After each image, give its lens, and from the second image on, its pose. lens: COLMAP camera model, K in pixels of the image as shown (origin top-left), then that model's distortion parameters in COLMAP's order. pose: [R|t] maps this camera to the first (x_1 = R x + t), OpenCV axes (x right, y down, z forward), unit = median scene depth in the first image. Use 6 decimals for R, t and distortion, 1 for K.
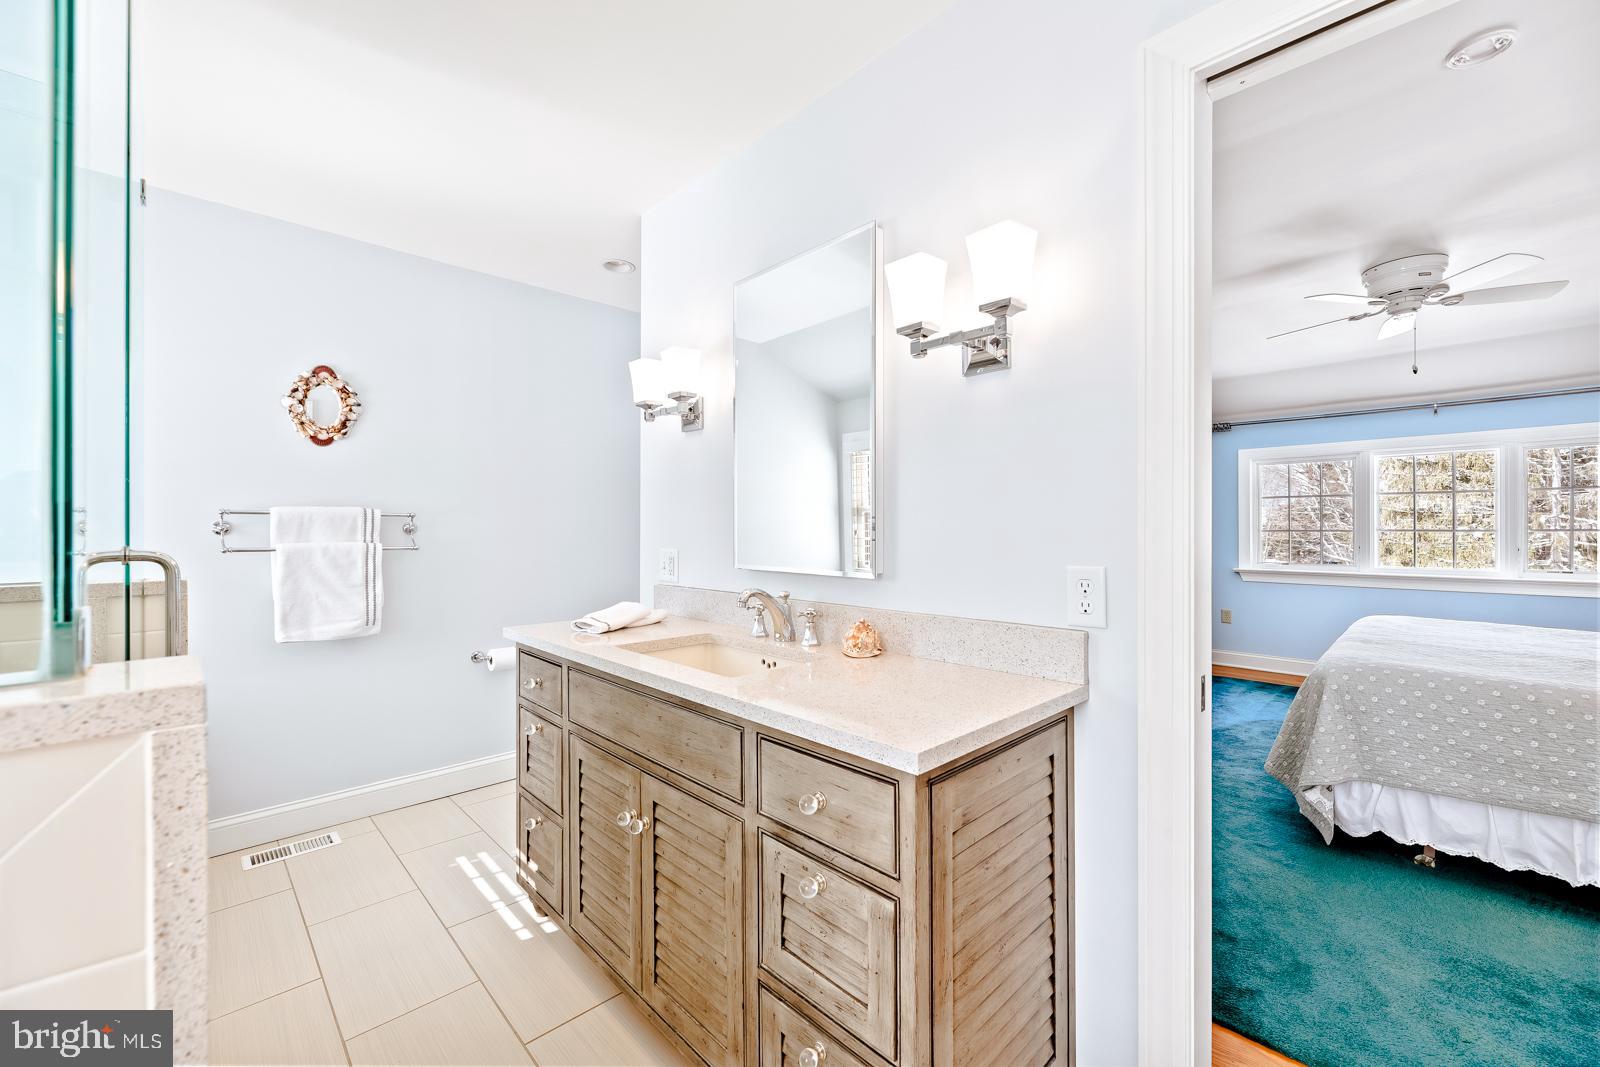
lens RADIAL K [[652.4, 0, 801.0], [0, 652.4, 534.1], [0, 0, 1]] dist [0.002369, -0.000587]
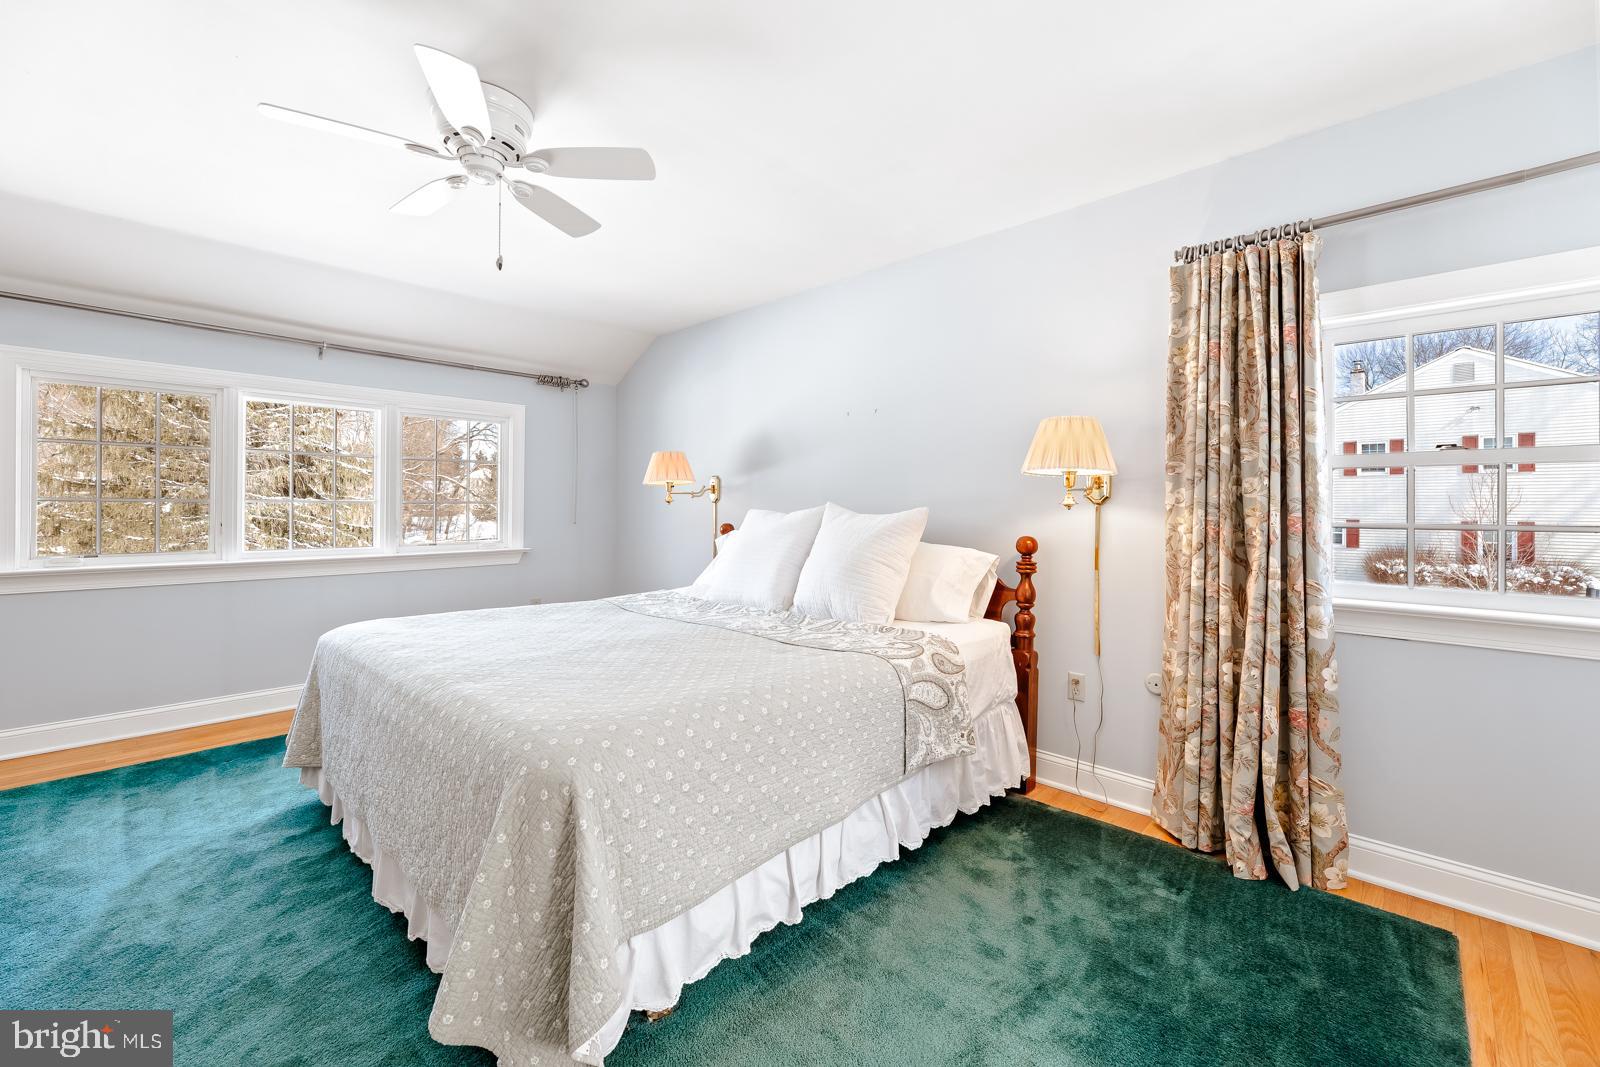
lens RADIAL K [[652.4, 0, 790.6], [0, 652.4, 504.9], [0, 0, 1]] dist [0.002369, -0.000587]
pose [[-0.034265, 0.002895, 0.999409, 0.092412], [0.004650, 0.999985, -0.002737, 0.001988], [-0.999402, 0.004554, -0.034278, 0.271274]]
